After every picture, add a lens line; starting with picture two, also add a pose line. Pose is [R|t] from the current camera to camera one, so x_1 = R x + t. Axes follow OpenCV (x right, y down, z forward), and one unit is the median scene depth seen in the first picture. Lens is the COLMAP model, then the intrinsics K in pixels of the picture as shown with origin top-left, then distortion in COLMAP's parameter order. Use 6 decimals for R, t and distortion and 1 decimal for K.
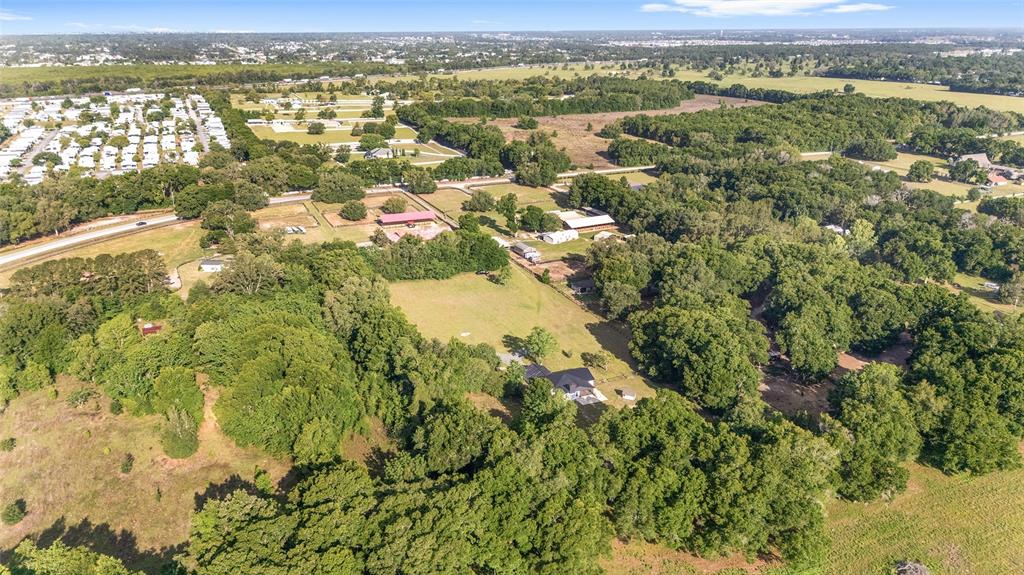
lens RADIAL K [[747.9, 0, 515.1], [0, 747.9, 286.5], [0, 0, 1]] dist [0.088044, -0.106240]
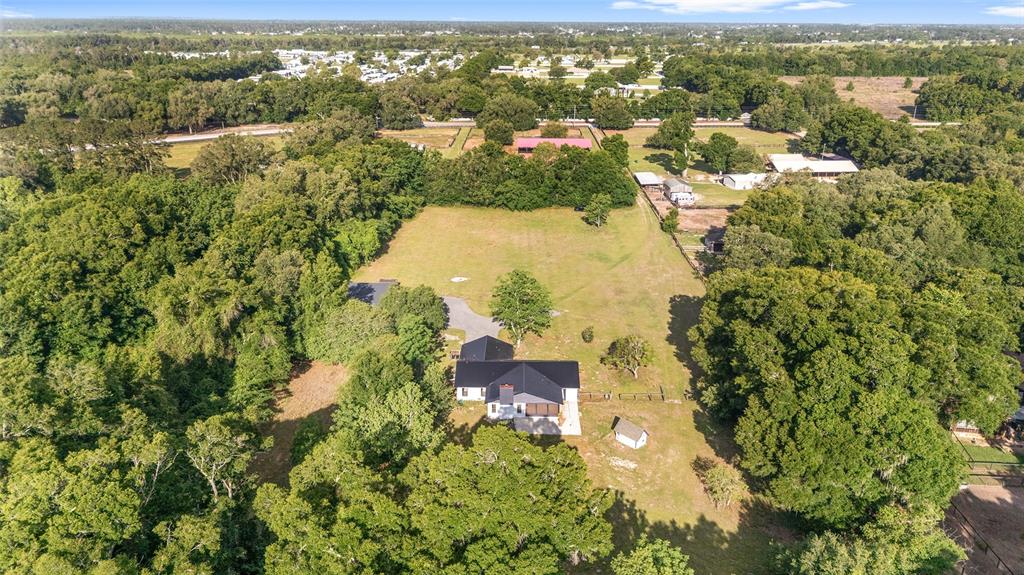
lens RADIAL K [[747.9, 0, 515.1], [0, 747.9, 286.5], [0, 0, 1]] dist [0.088044, -0.106240]
pose [[0.907222, 0.142102, -0.395923, 0.122391], [-0.140006, 0.989555, 0.034353, 0.025006], [0.396669, 0.024266, 0.917641, 0.270460]]
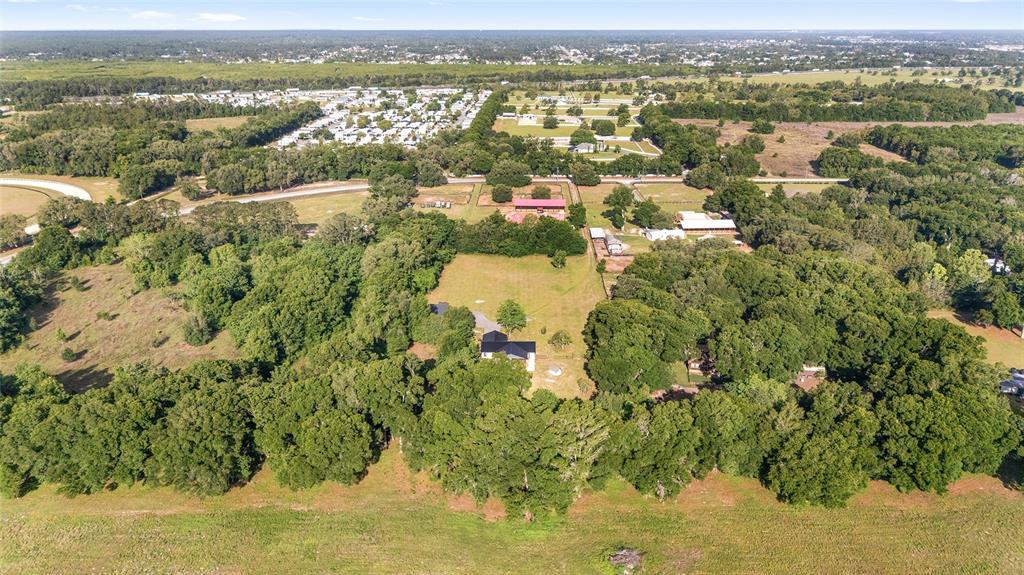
lens RADIAL K [[751.7, 0, 519.5], [0, 751.7, 267.6], [0, 0, 1]] dist [0.092092, -0.118091]
pose [[0.906797, 0.129261, -0.401262, 0.248941], [-0.140285, 0.990109, 0.001926, 0.002261], [0.397542, 0.054545, 0.915961, -0.003790]]
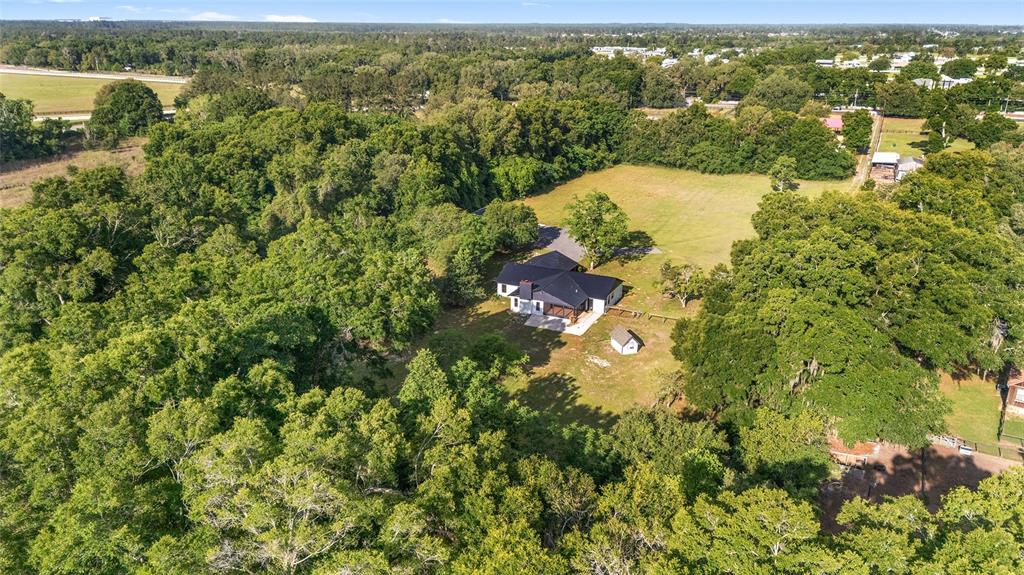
lens RADIAL K [[747.9, 0, 515.1], [0, 747.9, 286.5], [0, 0, 1]] dist [0.088044, -0.106240]
pose [[0.642805, 0.251966, -0.723405, 0.203433], [-0.253758, 0.961077, 0.109263, 0.039099], [0.722779, 0.113335, 0.681723, 0.312284]]
